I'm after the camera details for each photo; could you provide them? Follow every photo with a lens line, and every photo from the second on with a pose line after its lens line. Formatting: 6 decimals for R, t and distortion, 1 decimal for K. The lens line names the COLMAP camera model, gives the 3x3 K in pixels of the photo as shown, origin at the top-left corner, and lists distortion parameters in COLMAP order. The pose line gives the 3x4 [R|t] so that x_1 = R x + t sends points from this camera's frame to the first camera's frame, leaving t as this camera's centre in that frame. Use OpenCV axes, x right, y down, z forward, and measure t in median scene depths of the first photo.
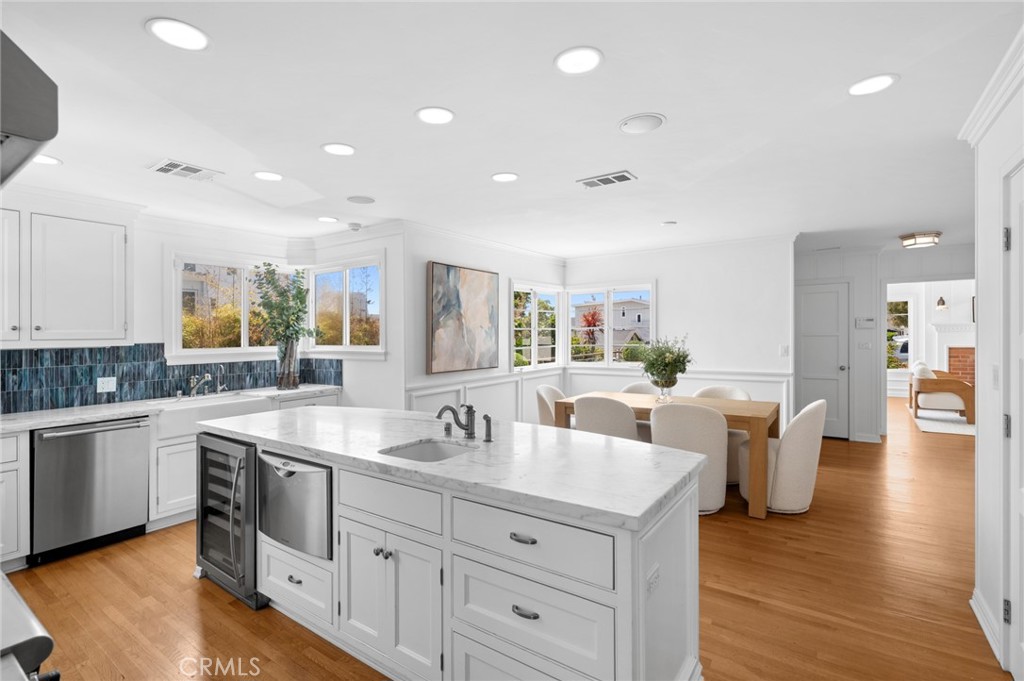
lens RADIAL K [[475.9, 0, 514.4], [0, 475.9, 338.8], [0, 0, 1]] dist [-0.001068, 0.000400]
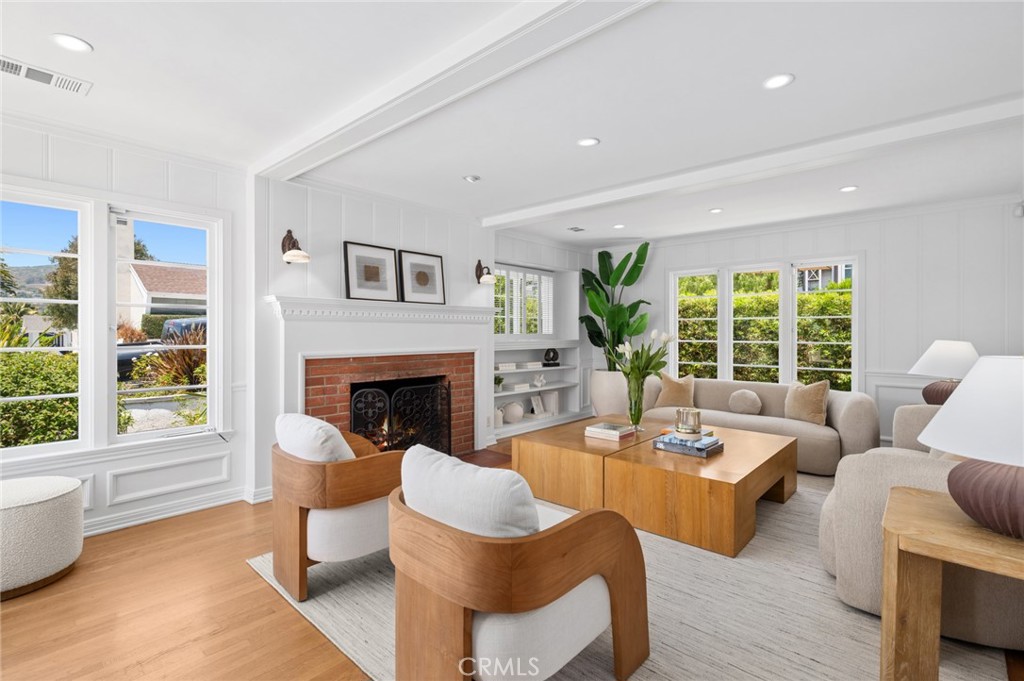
lens RADIAL K [[475.9, 0, 511.2], [0, 475.9, 335.1], [0, 0, 1]] dist [-0.001068, 0.000400]
pose [[0.122457, 0.013688, 0.992379, 1.112933], [0.004961, 0.999884, -0.014404, 0.009471], [-0.992461, 0.006687, 0.122375, 1.610351]]
